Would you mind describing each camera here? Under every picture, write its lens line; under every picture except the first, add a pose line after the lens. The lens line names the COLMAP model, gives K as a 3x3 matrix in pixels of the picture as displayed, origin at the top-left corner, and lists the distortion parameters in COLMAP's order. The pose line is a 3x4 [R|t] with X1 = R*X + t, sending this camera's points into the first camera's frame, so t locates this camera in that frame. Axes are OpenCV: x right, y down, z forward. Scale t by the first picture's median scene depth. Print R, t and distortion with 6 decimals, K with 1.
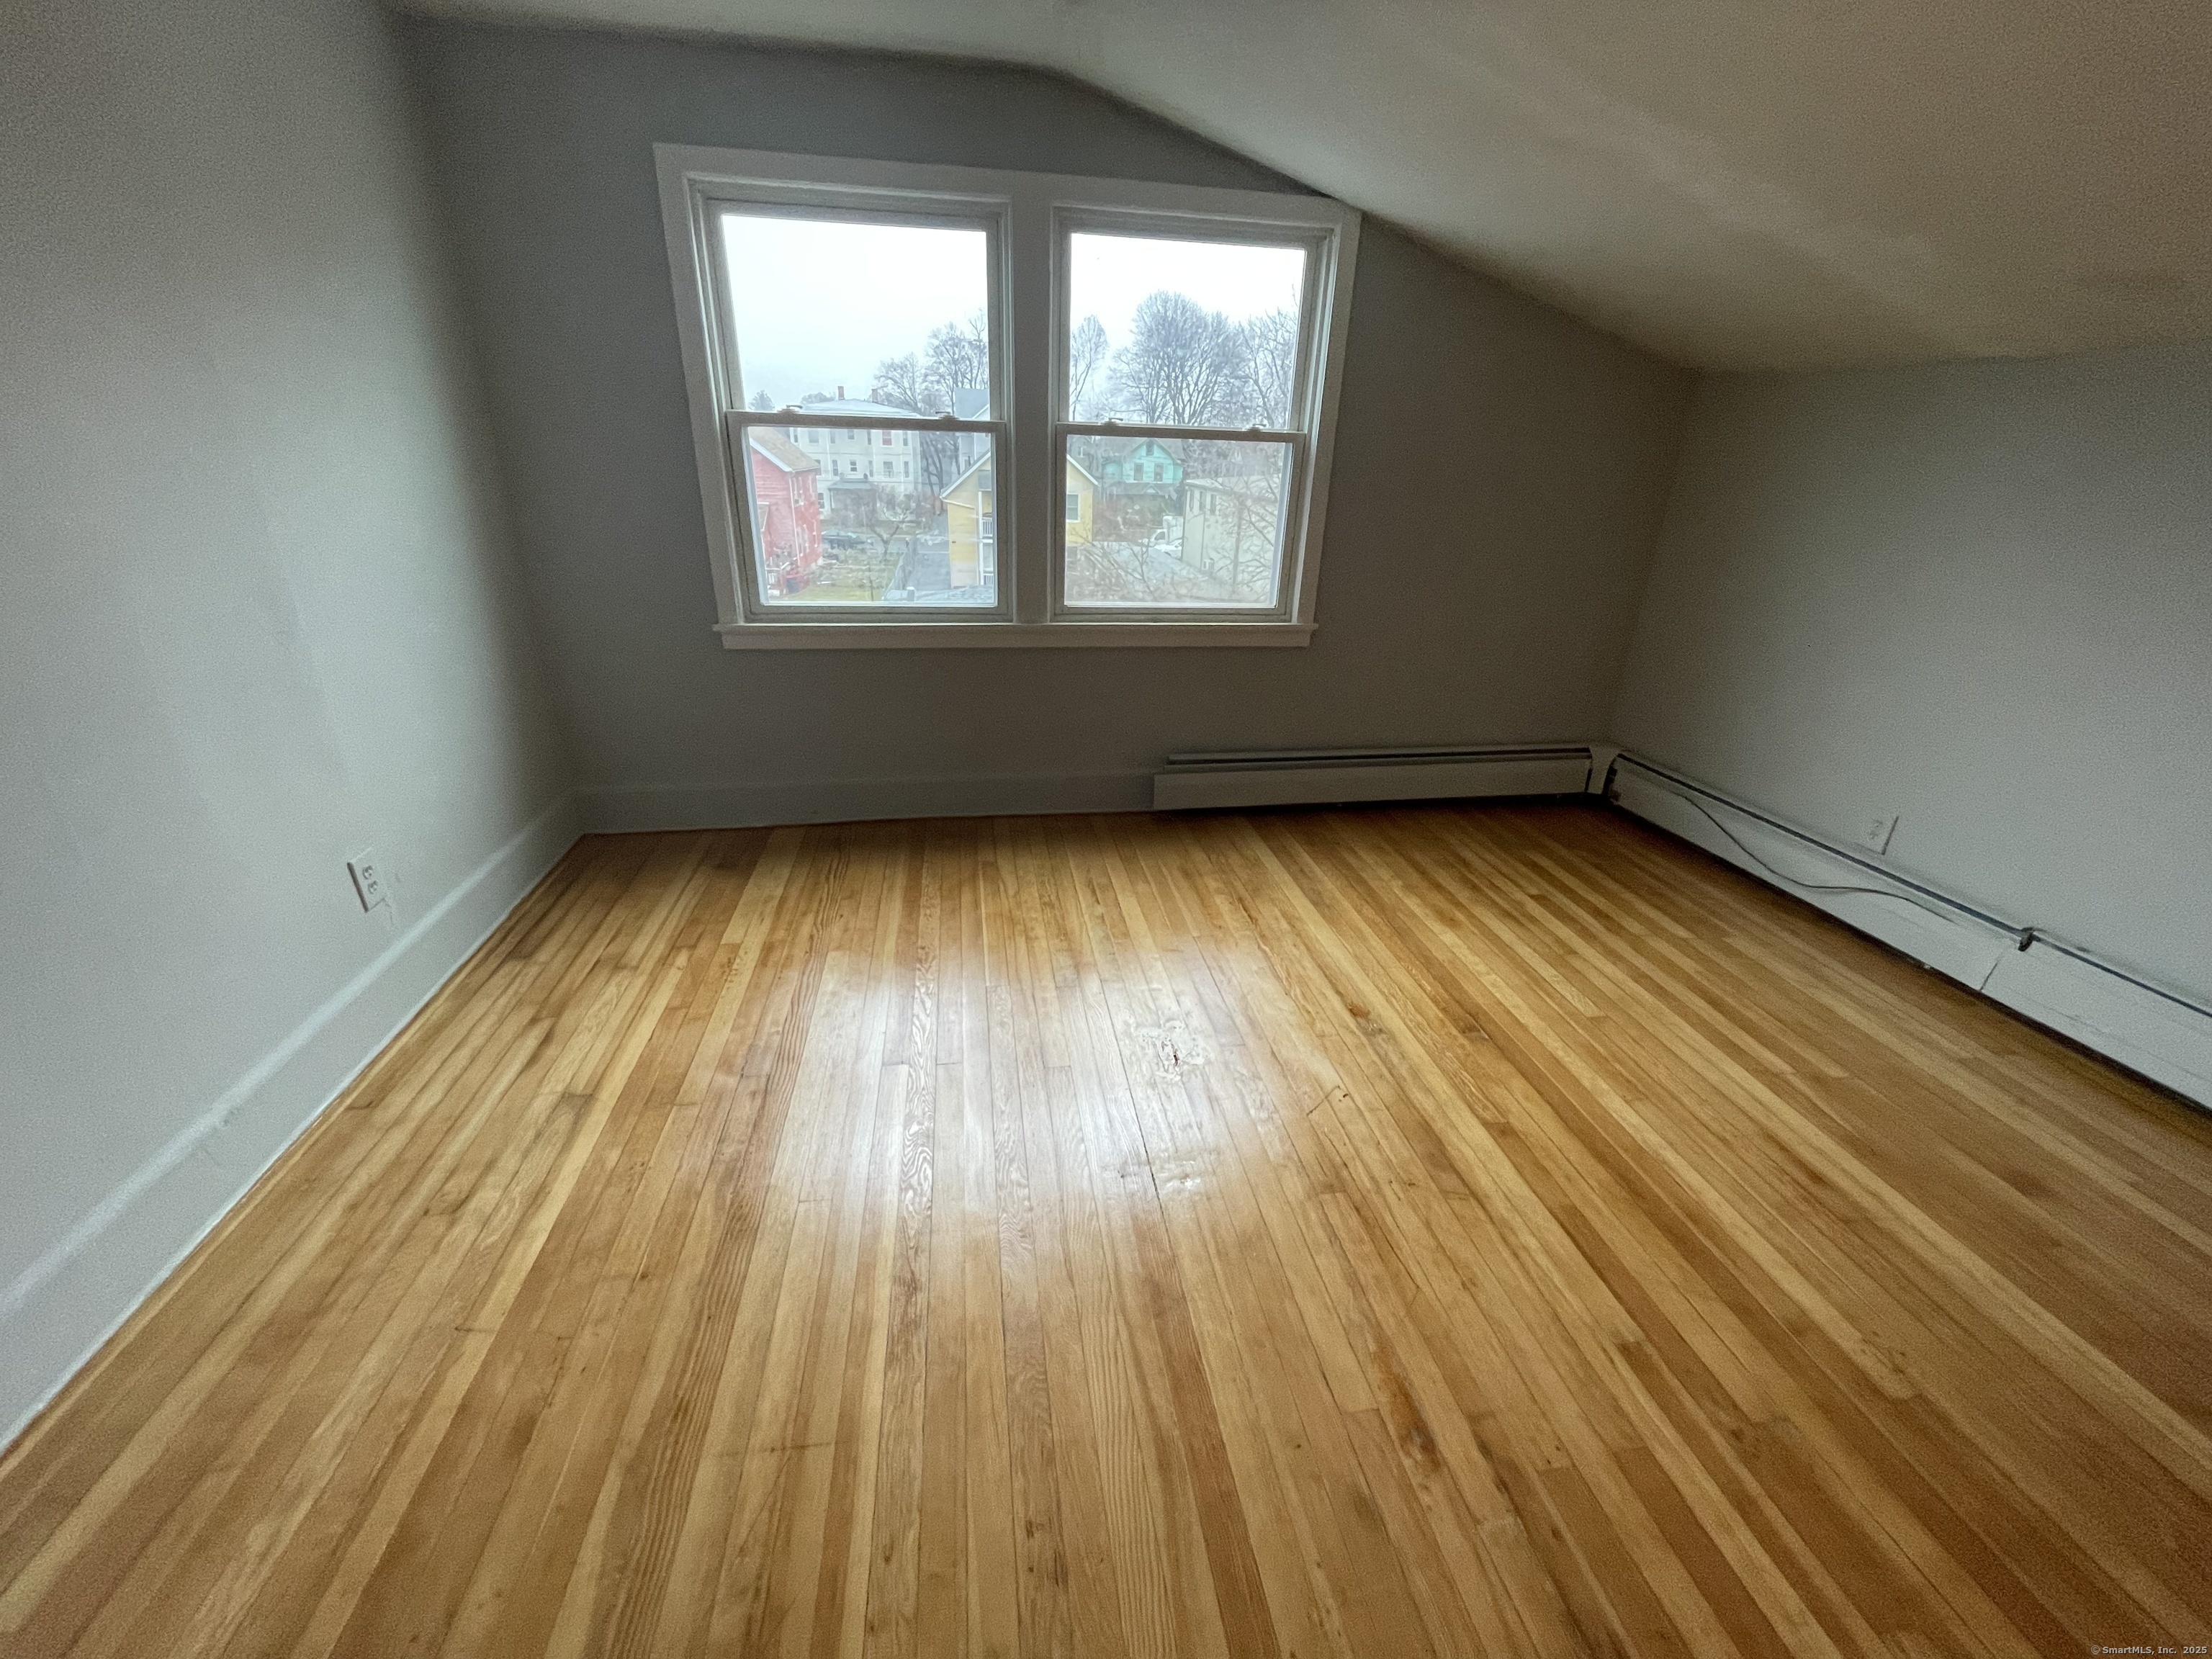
lens RADIAL K [[900.3, 0, 1106.0], [0, 900.3, 829.5], [0, 0, 1]] dist [0.000155, 0.000112]
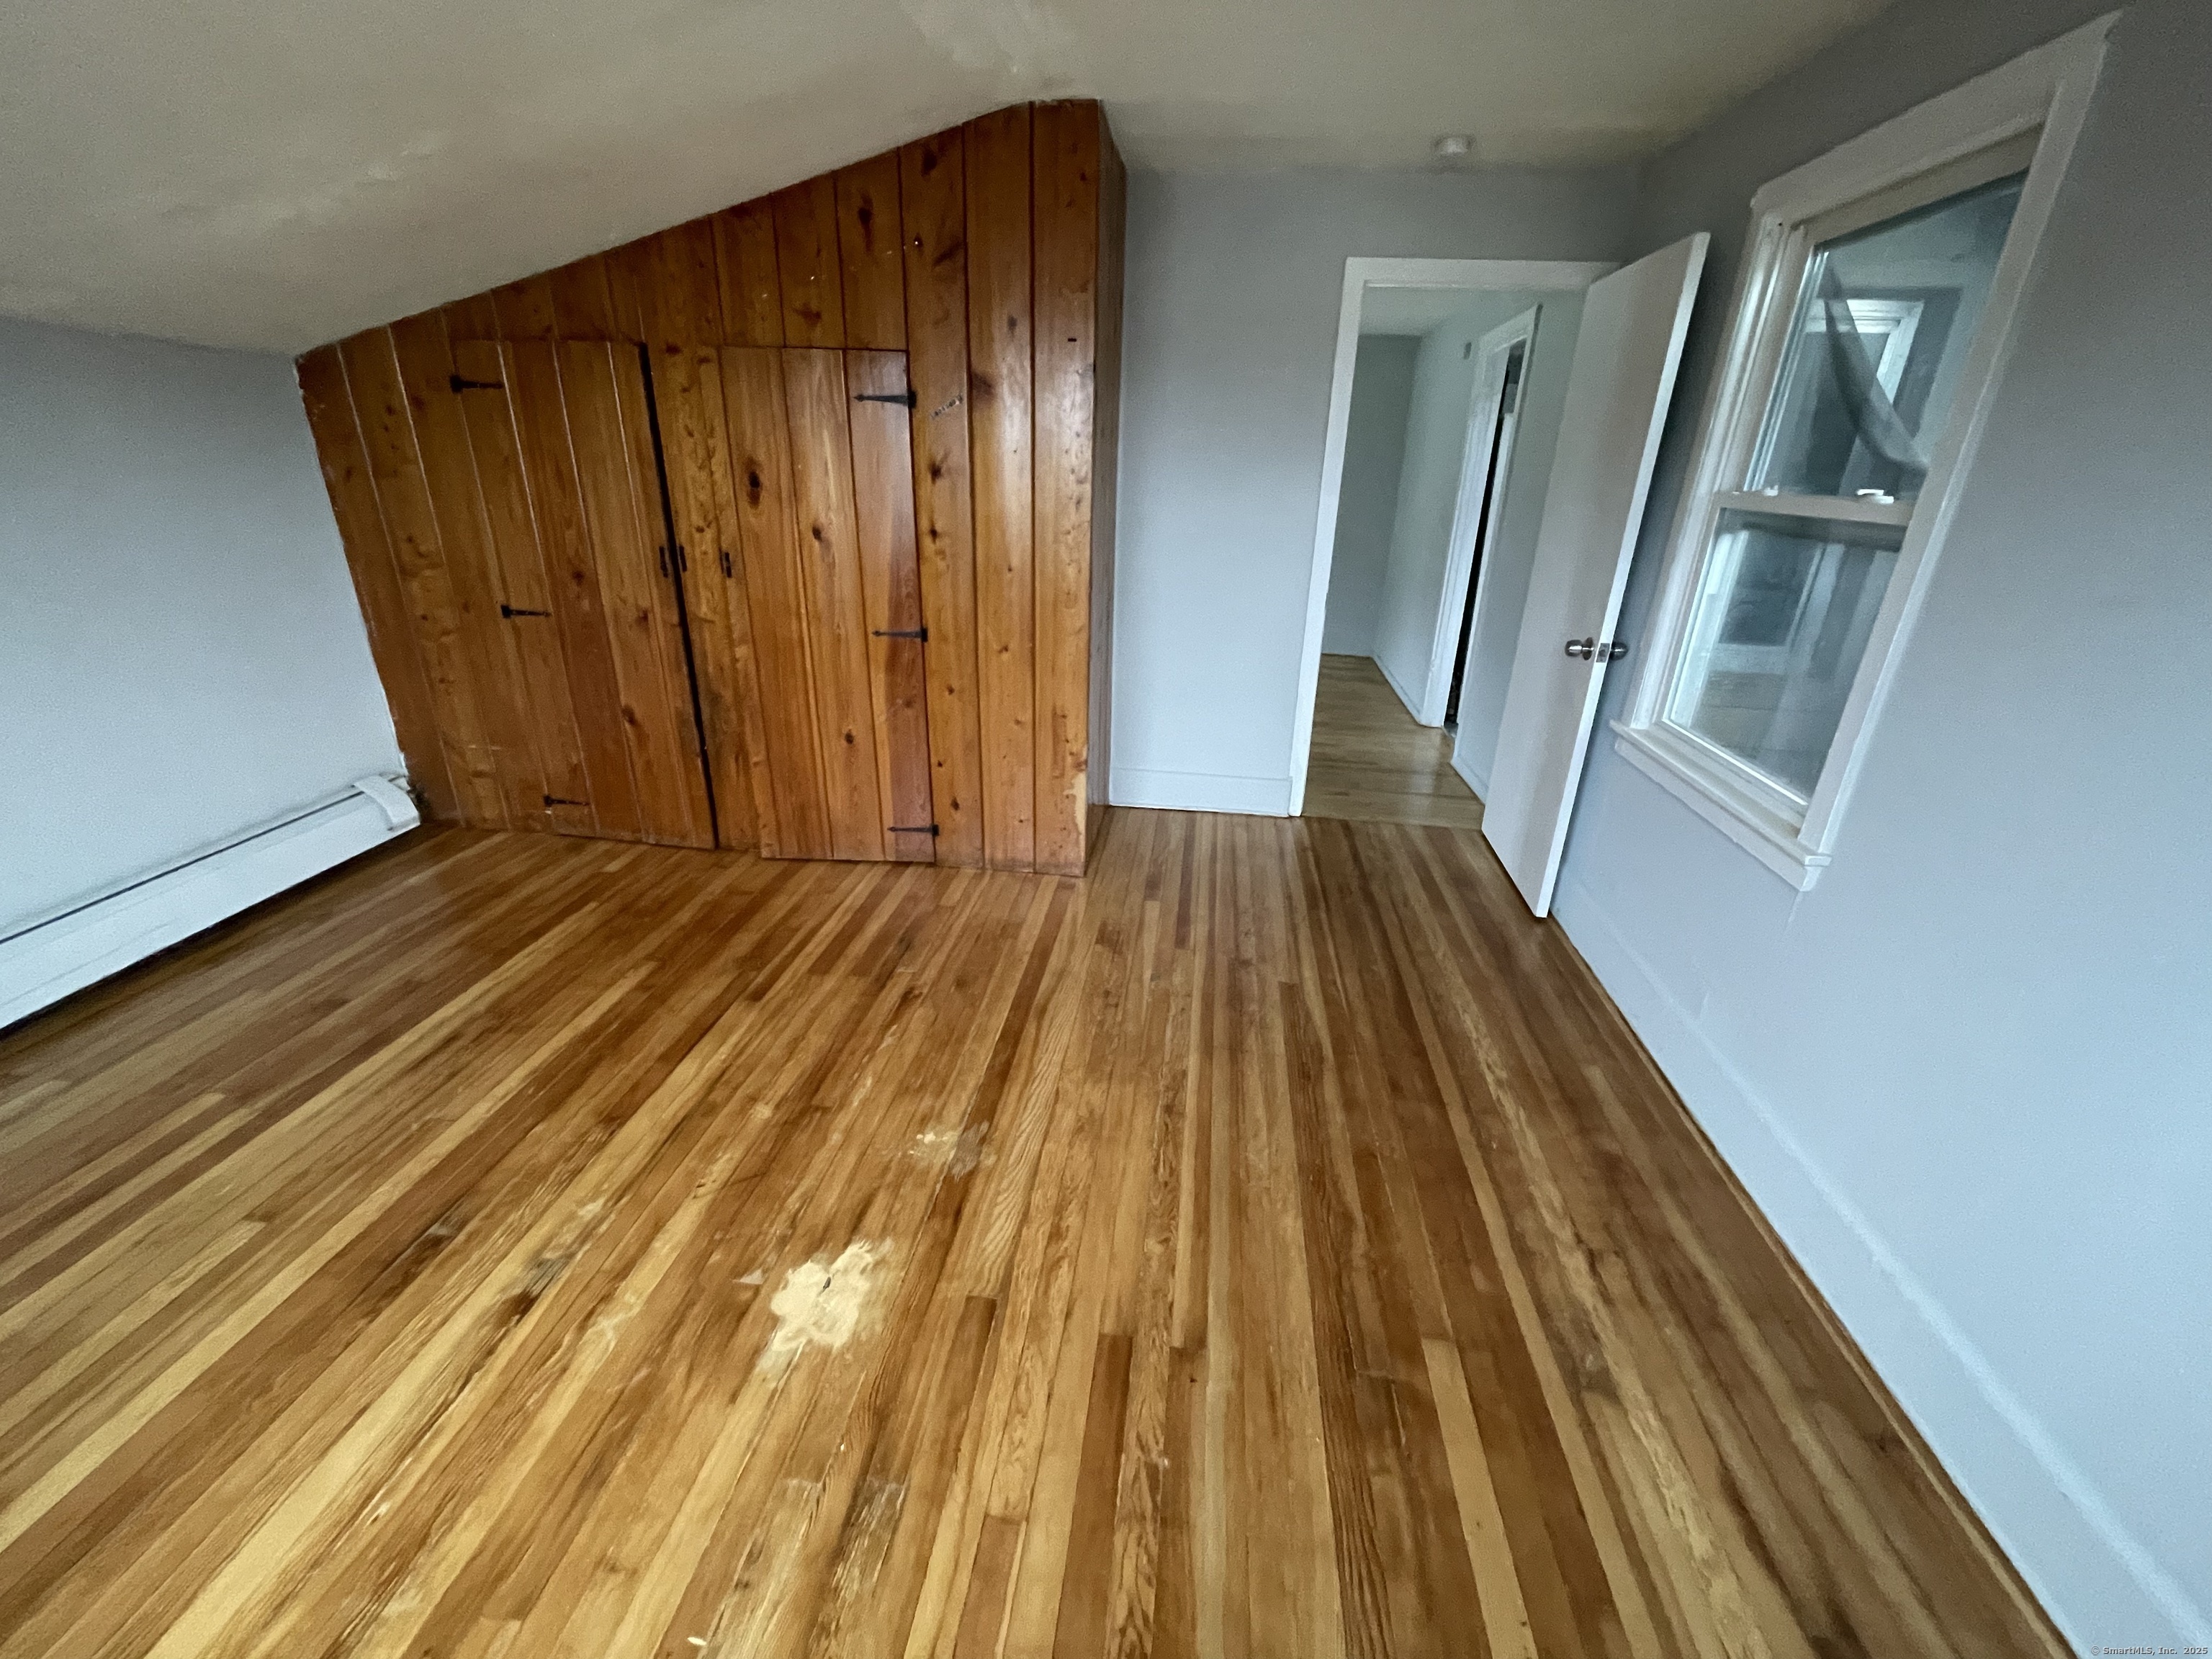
lens RADIAL K [[900.3, 0, 1106.0], [0, 900.3, 829.5], [0, 0, 1]] dist [0.000155, 0.000112]
pose [[-0.961488, -0.157107, 0.225517, -0.306318], [0.051545, 0.702888, 0.709430, -0.646156], [-0.269970, 0.693733, -0.667720, 1.386026]]
